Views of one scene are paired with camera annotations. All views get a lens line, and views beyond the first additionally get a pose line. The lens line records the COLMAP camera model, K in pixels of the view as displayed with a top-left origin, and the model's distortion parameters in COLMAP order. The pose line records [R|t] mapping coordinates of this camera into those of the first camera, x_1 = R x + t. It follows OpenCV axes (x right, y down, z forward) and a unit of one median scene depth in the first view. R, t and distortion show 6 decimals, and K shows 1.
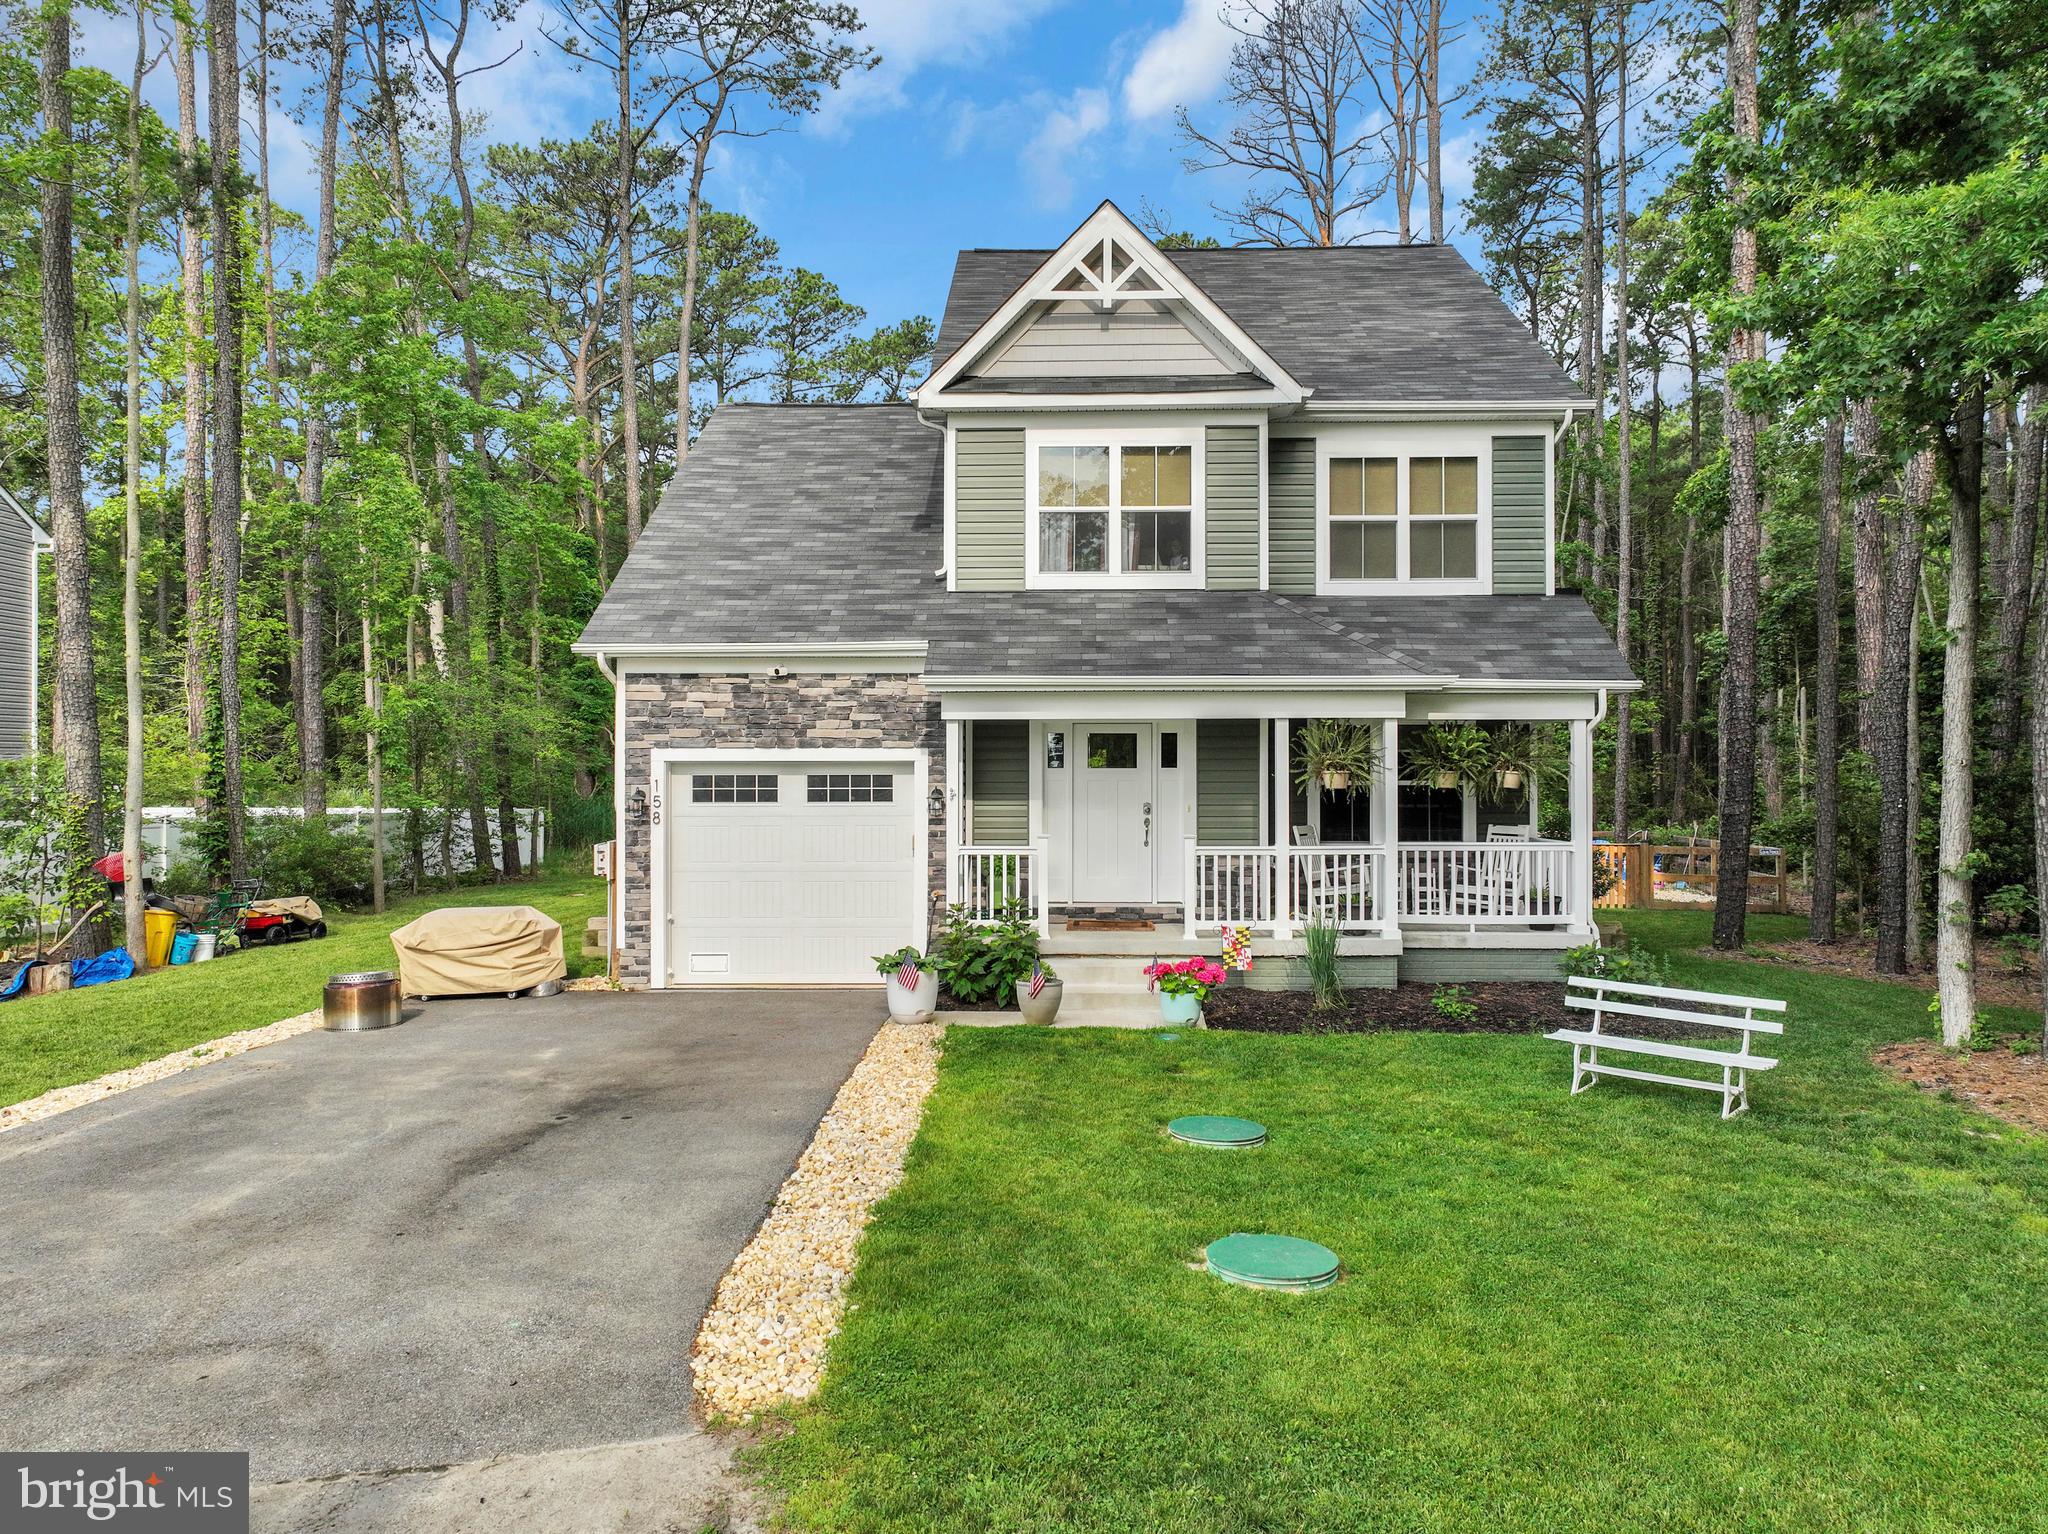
lens RADIAL K [[1437.6, 0, 1034.7], [0, 1437.6, 766.2], [0, 0, 1]] dist [0.001435, 0.012006]
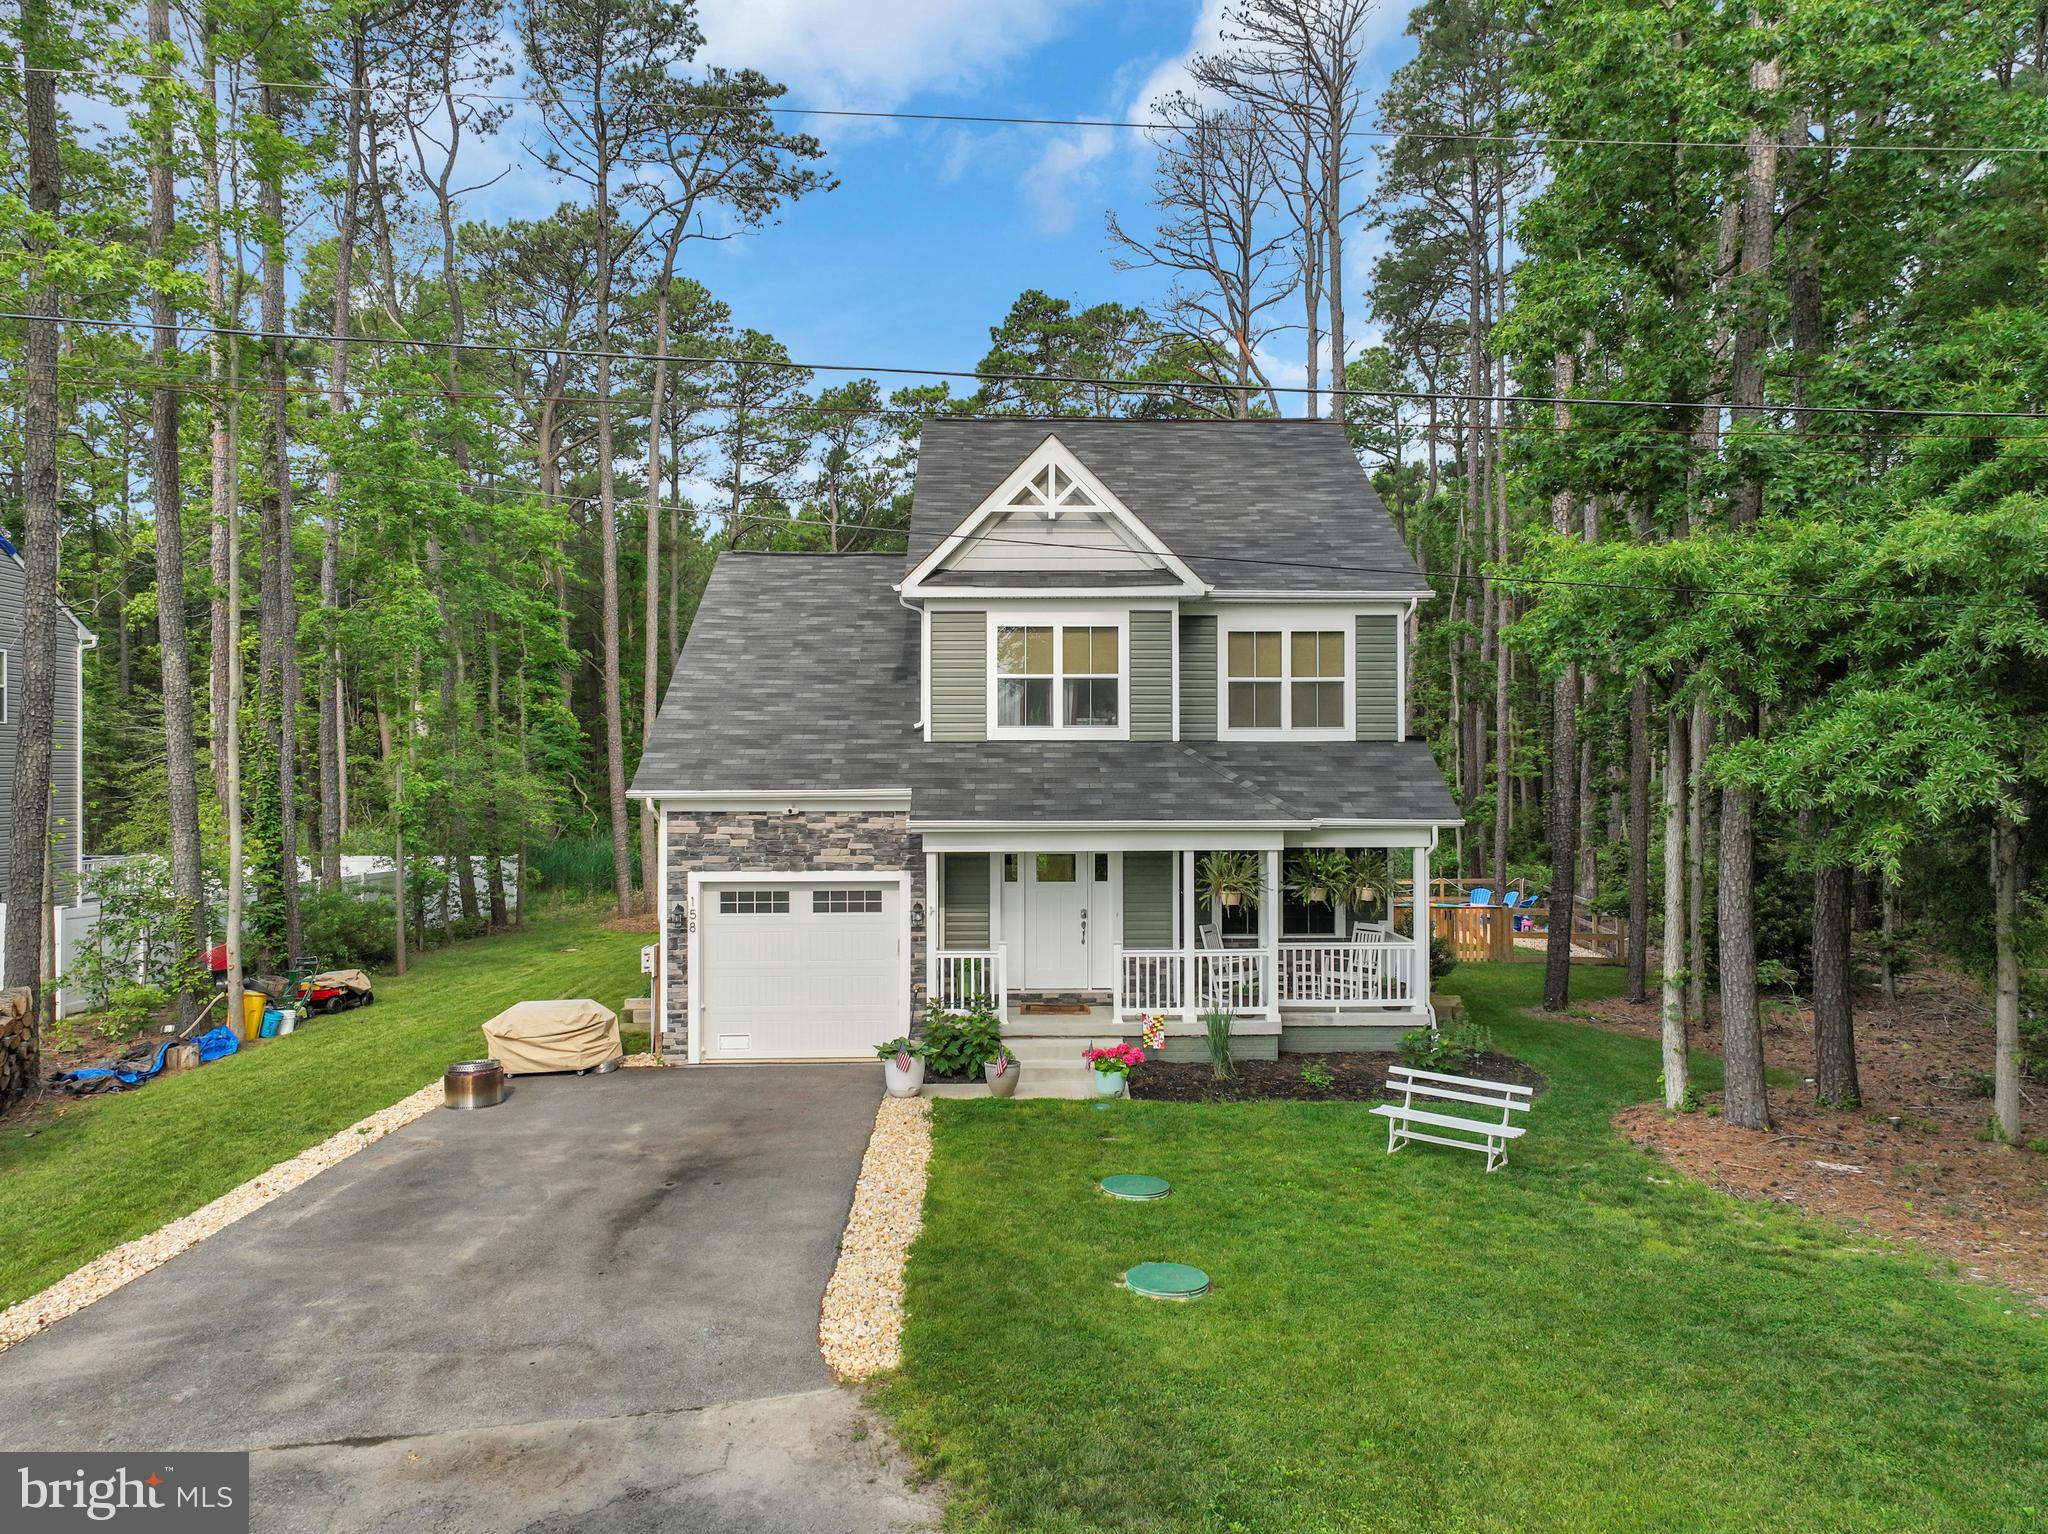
lens RADIAL K [[1441.3, 0, 1035.4], [0, 1441.3, 771.3], [0, 0, 1]] dist [0.003471, 0.005936]
pose [[0.998836, -0.001571, 0.048207, -0.025542], [0.001507, 0.999998, 0.001361, -0.100929], [-0.048209, -0.001287, 0.998836, -0.266112]]
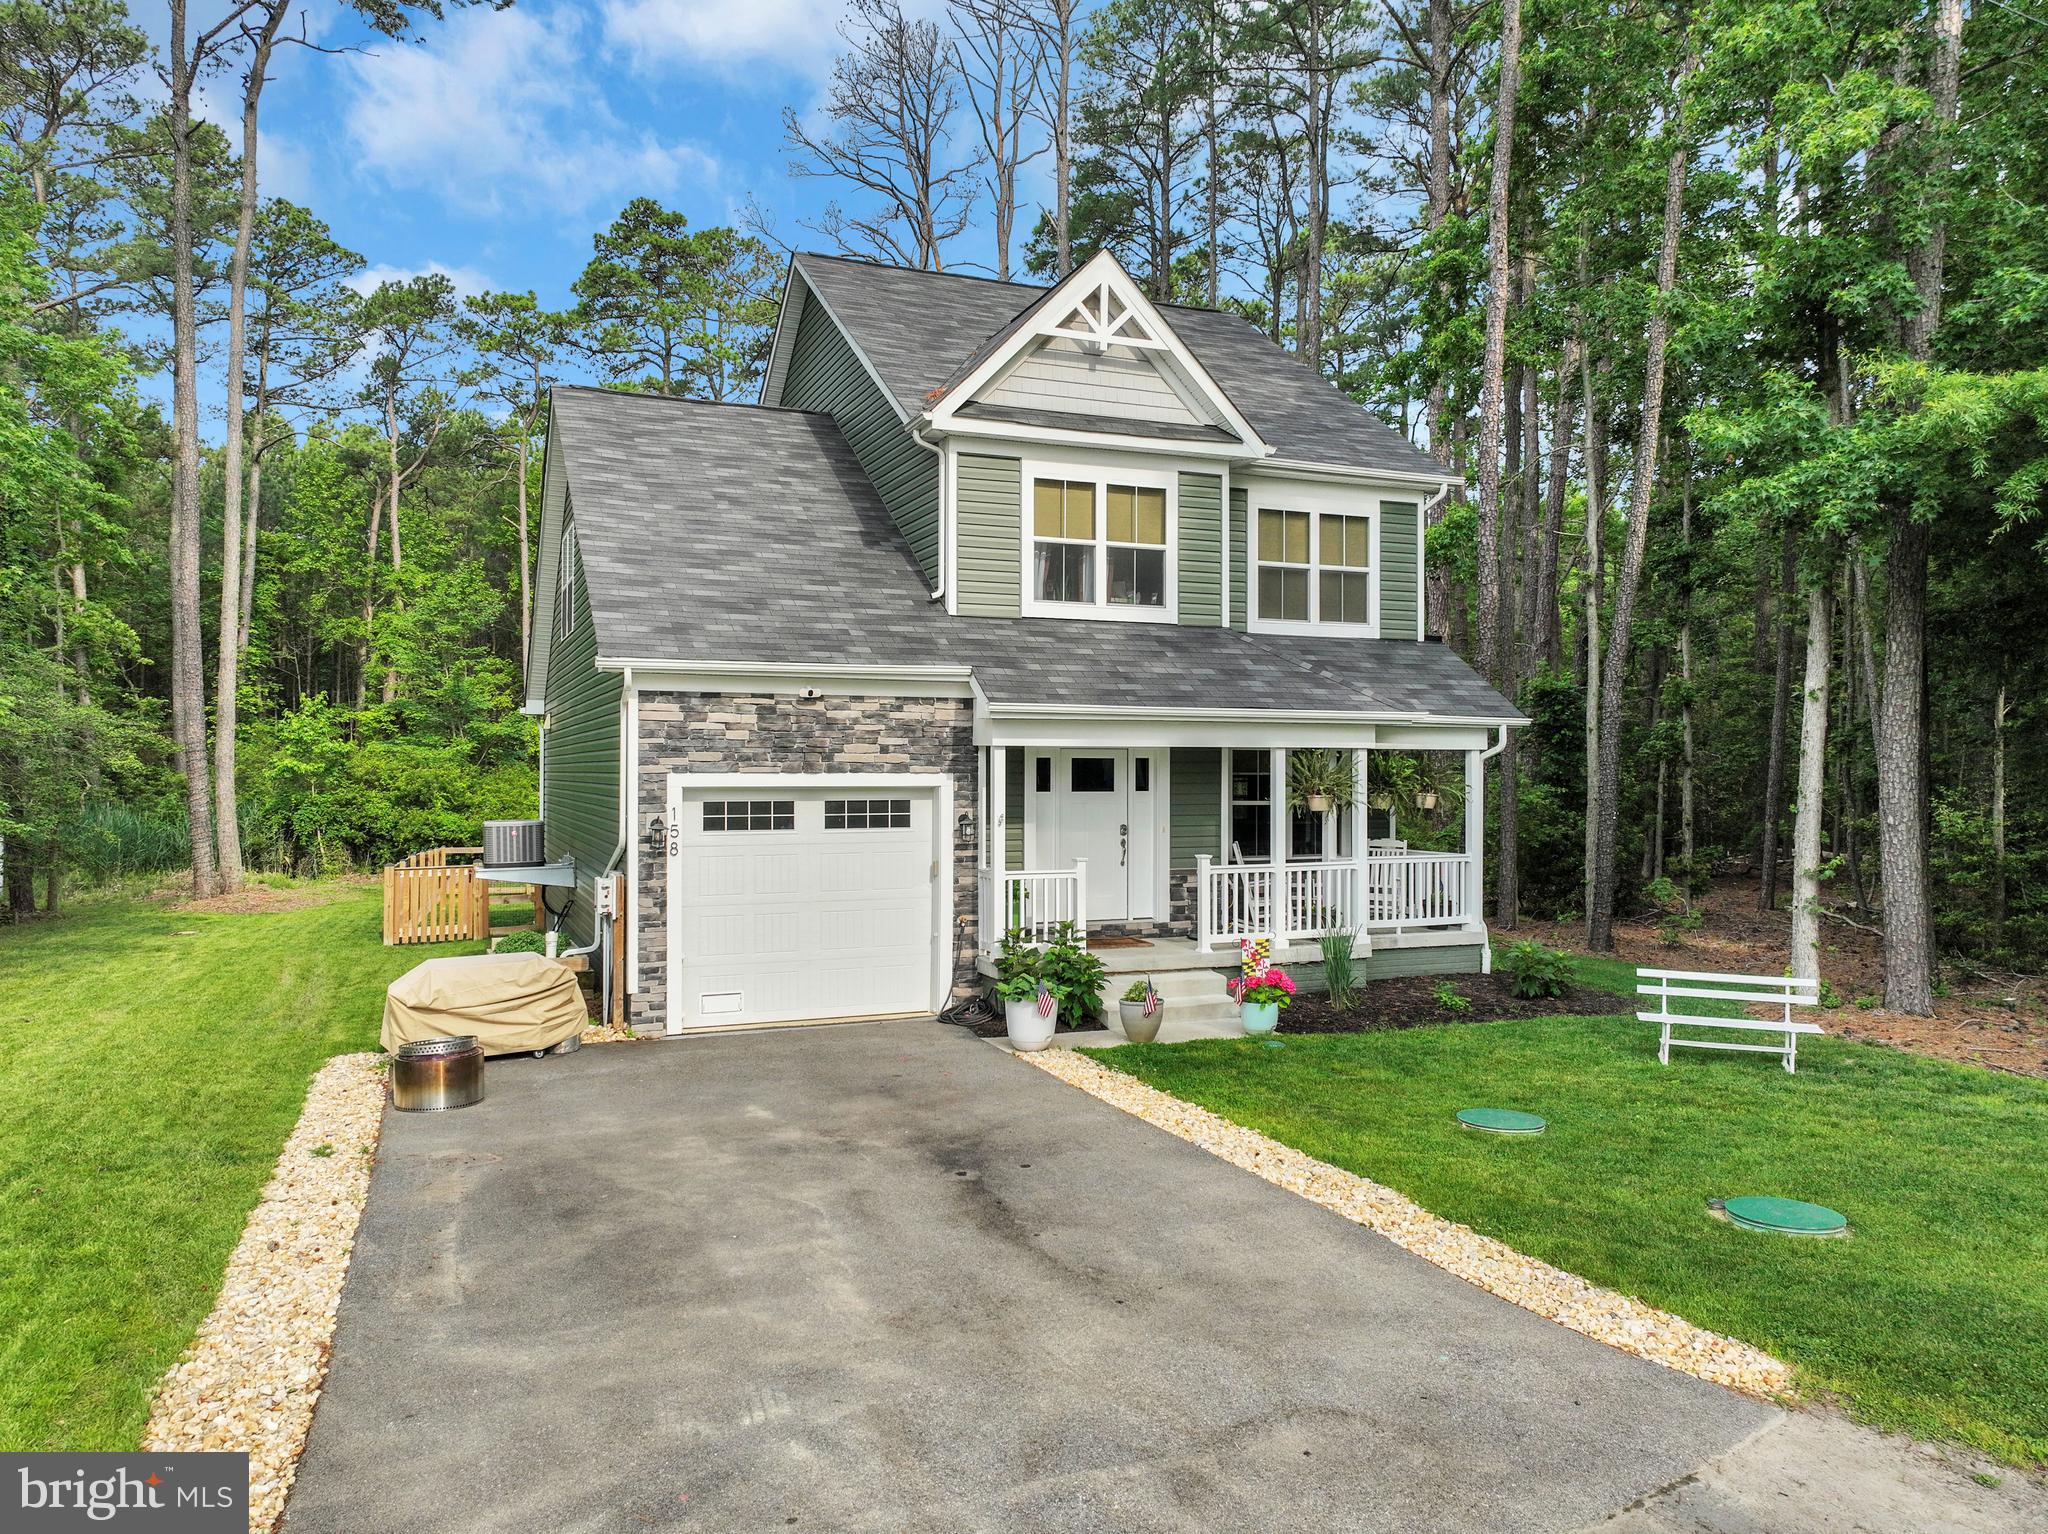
lens RADIAL K [[1441.3, 0, 1035.4], [0, 1441.3, 771.3], [0, 0, 1]] dist [0.003471, 0.005936]
pose [[0.912751, 0.001540, 0.408514, -0.428471], [-0.002977, 0.999991, 0.002881, -0.016934], [-0.408506, -0.003846, 0.912748, 0.065980]]
